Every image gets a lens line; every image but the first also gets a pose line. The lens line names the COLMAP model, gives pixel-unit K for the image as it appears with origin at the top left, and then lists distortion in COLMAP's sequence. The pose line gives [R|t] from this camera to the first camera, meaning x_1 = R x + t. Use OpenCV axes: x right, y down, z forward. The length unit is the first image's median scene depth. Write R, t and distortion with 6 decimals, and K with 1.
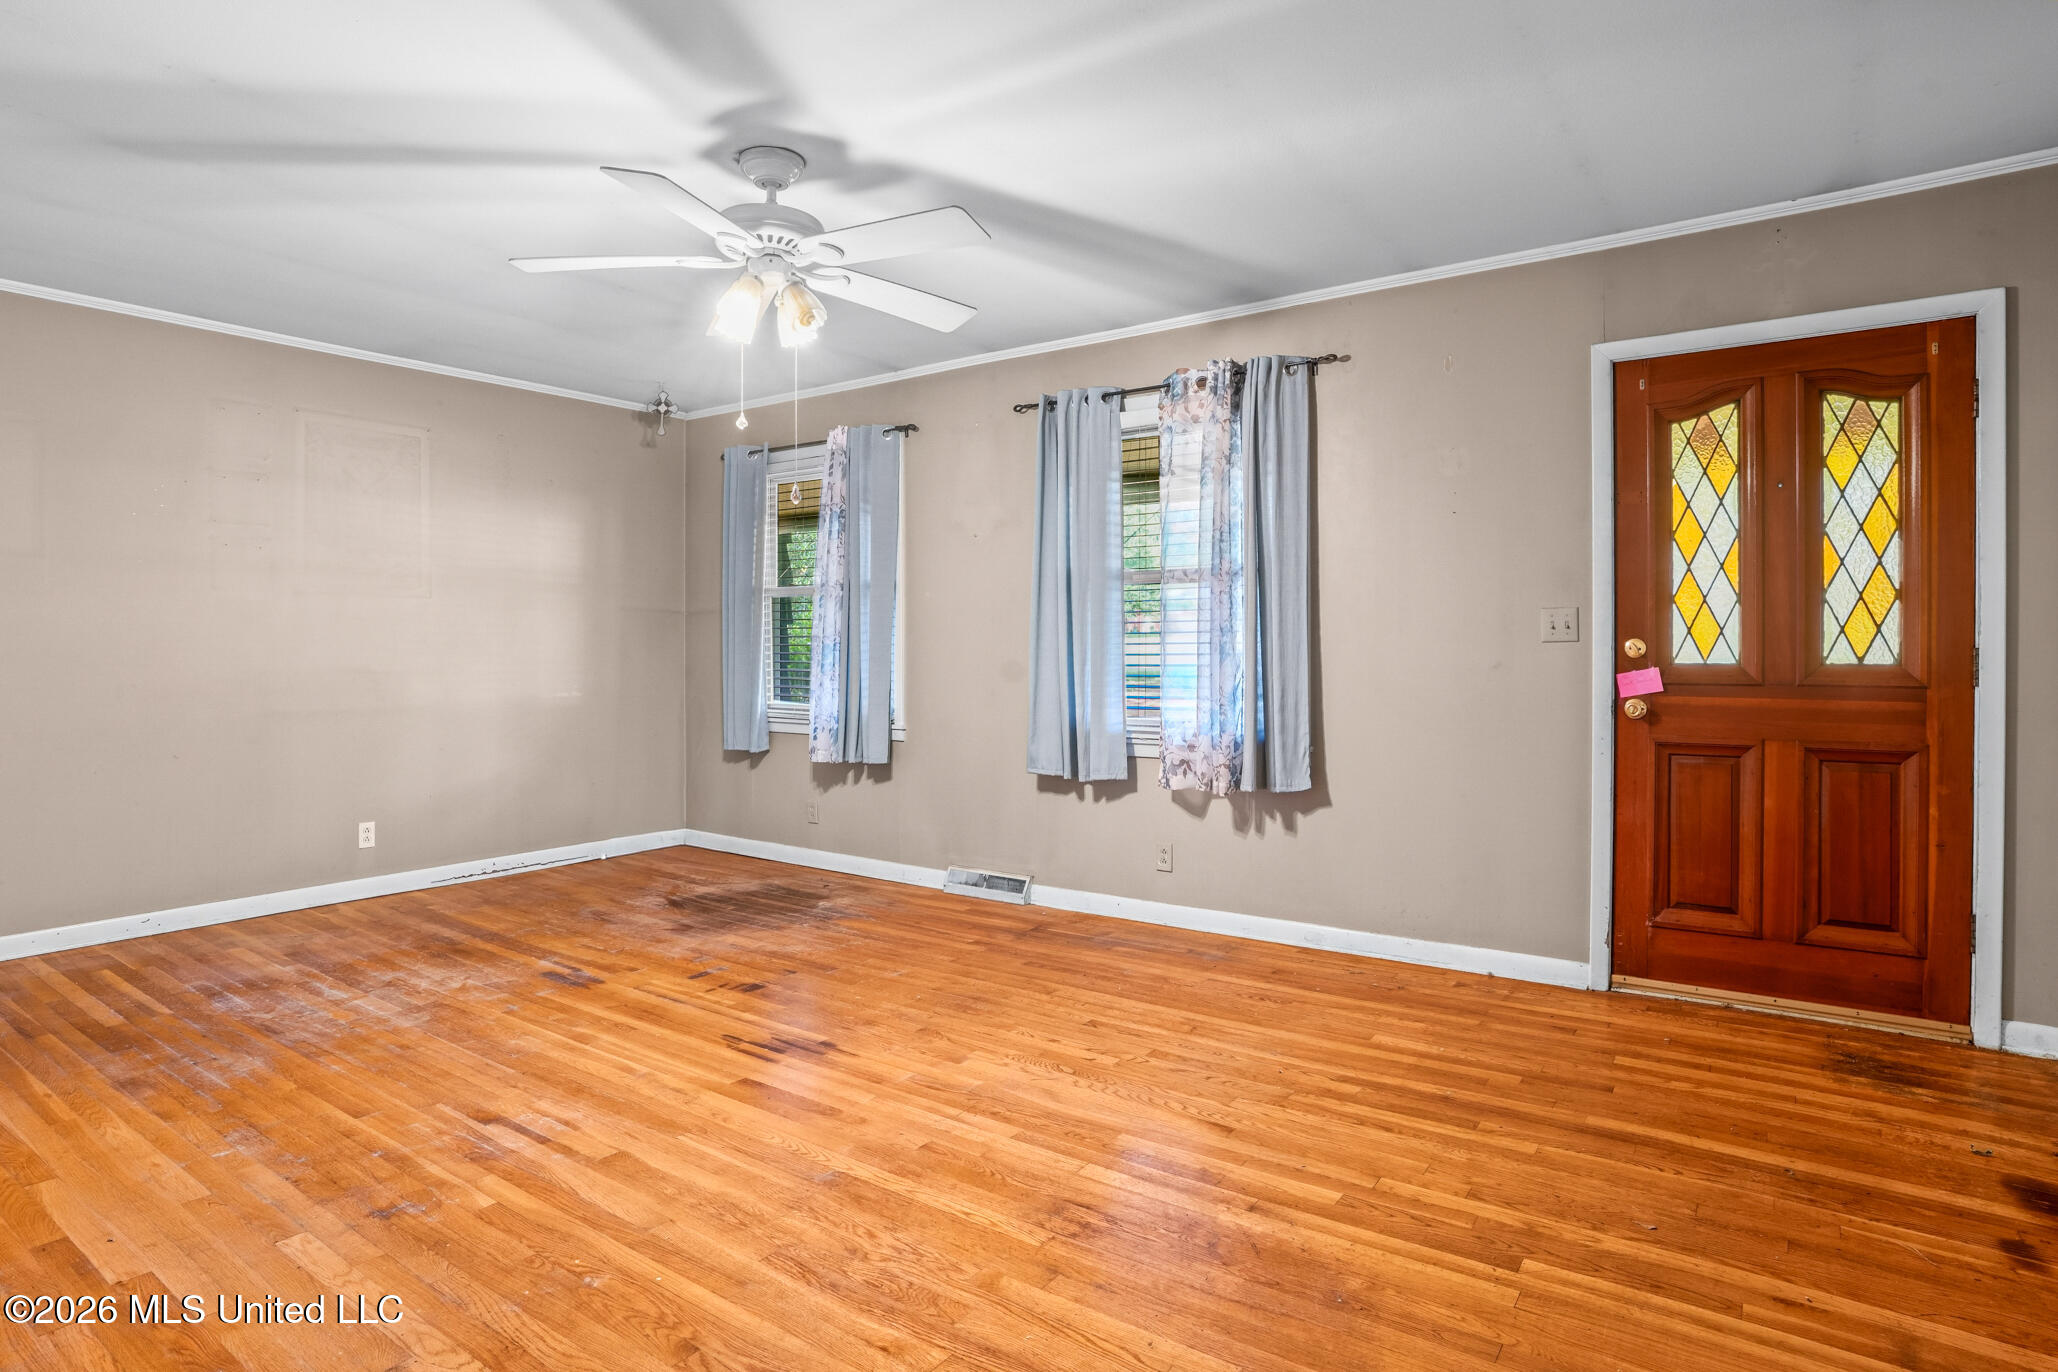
lens RADIAL K [[1107.6, 0, 1029.0], [0, 1107.6, 686.0], [0, 0, 1]] dist [-0.044160, 0.001083]
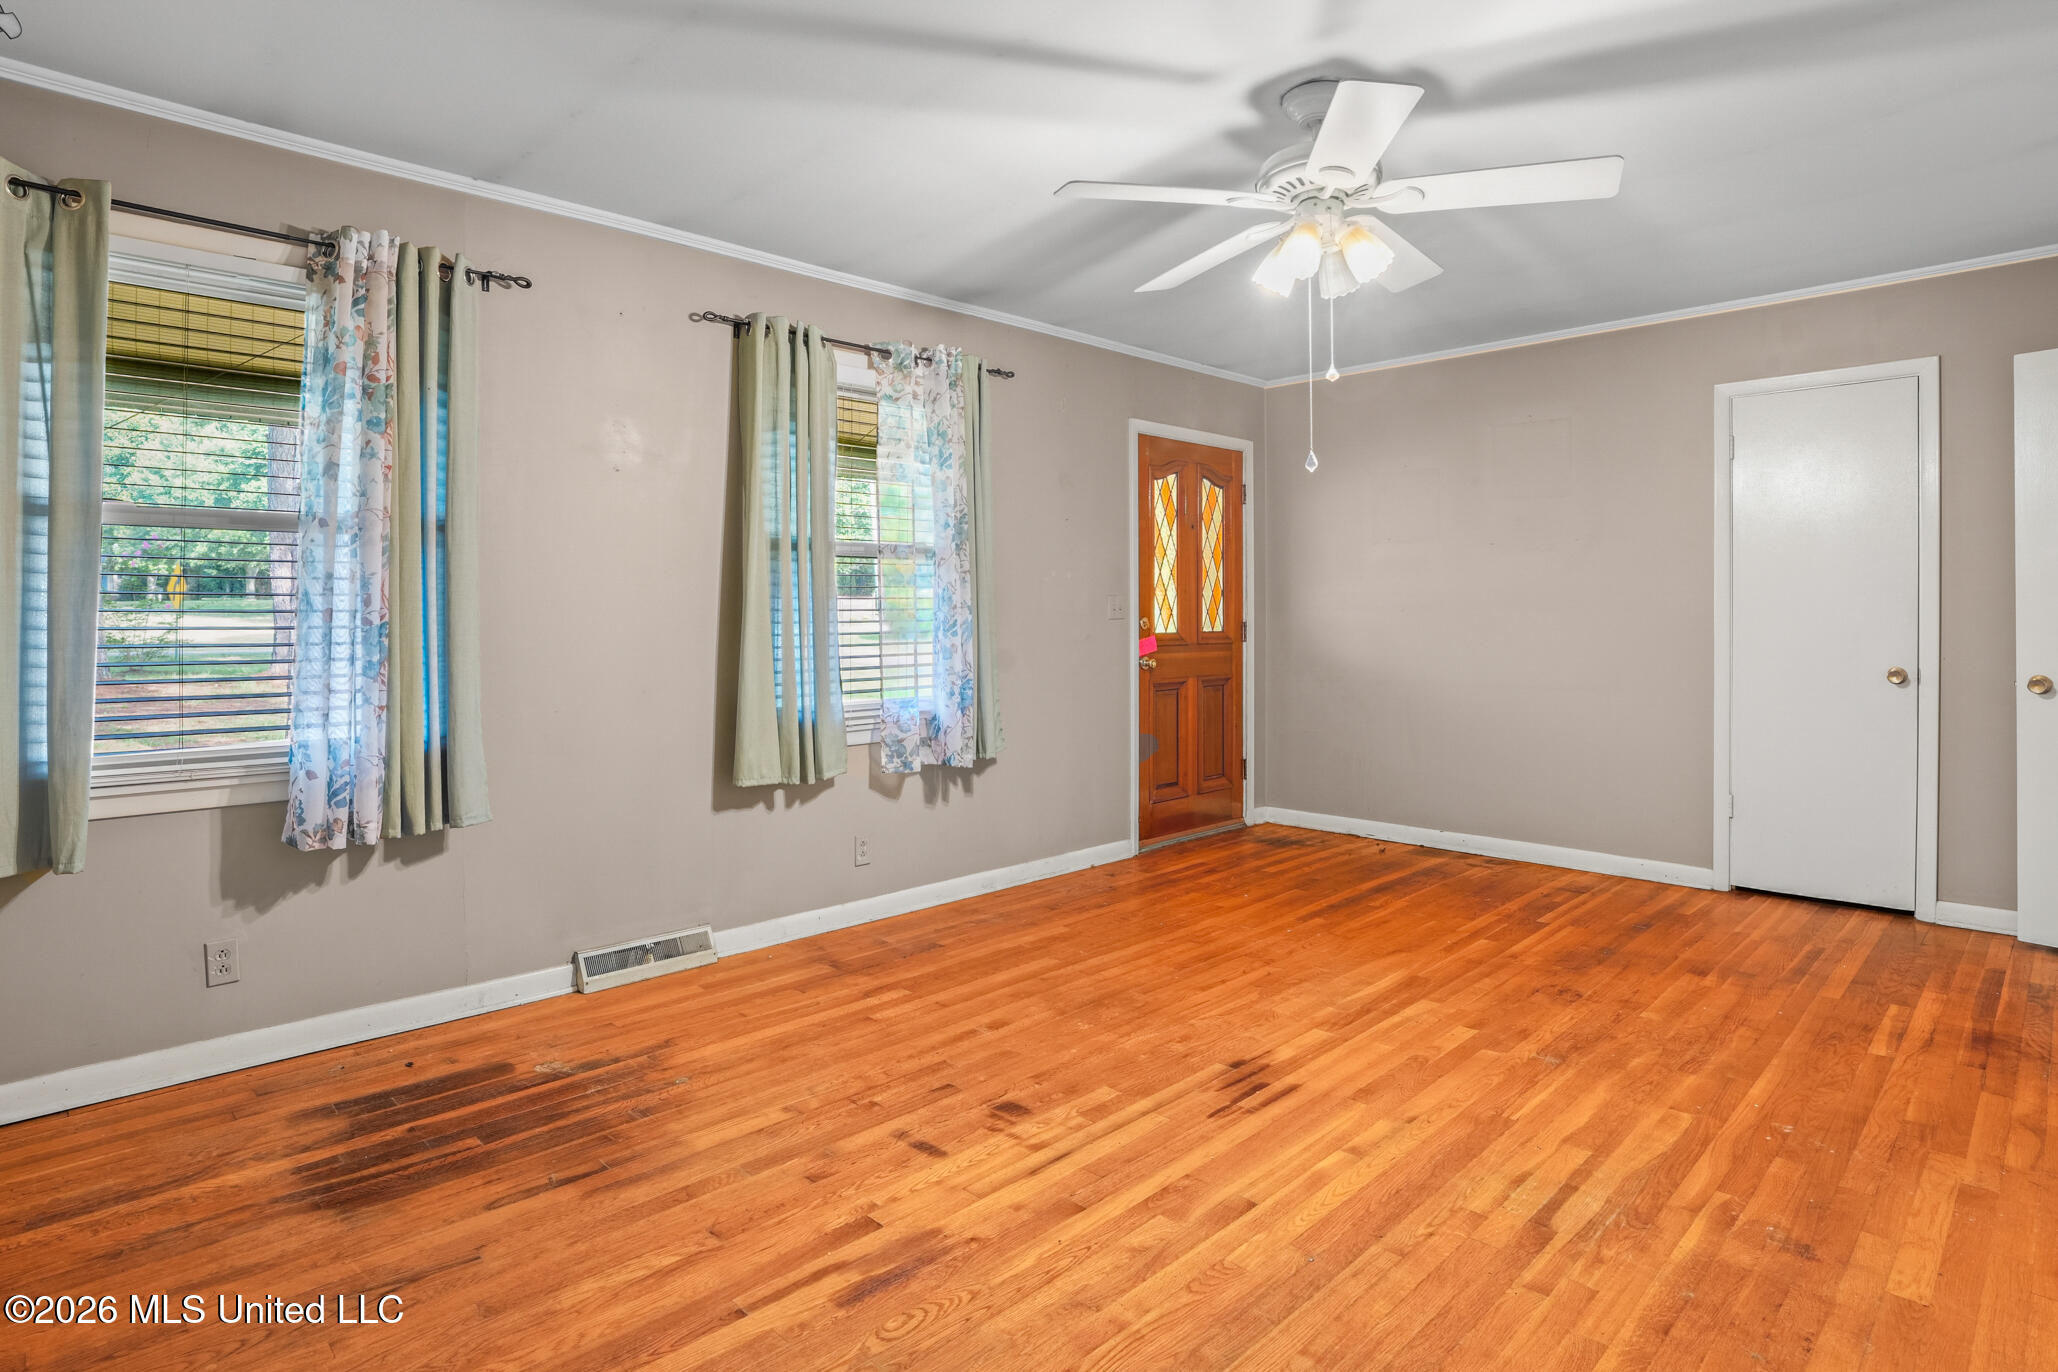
lens RADIAL K [[1079.1, 0, 1024.8], [0, 1079.1, 653.9], [0, 0, 1]] dist [-0.040916, 0.002290]
pose [[0.176557, -0.027433, 0.983908, -0.998668], [0.041655, 0.998924, 0.020377, -0.031113], [-0.983409, 0.037387, 0.177510, 0.942448]]
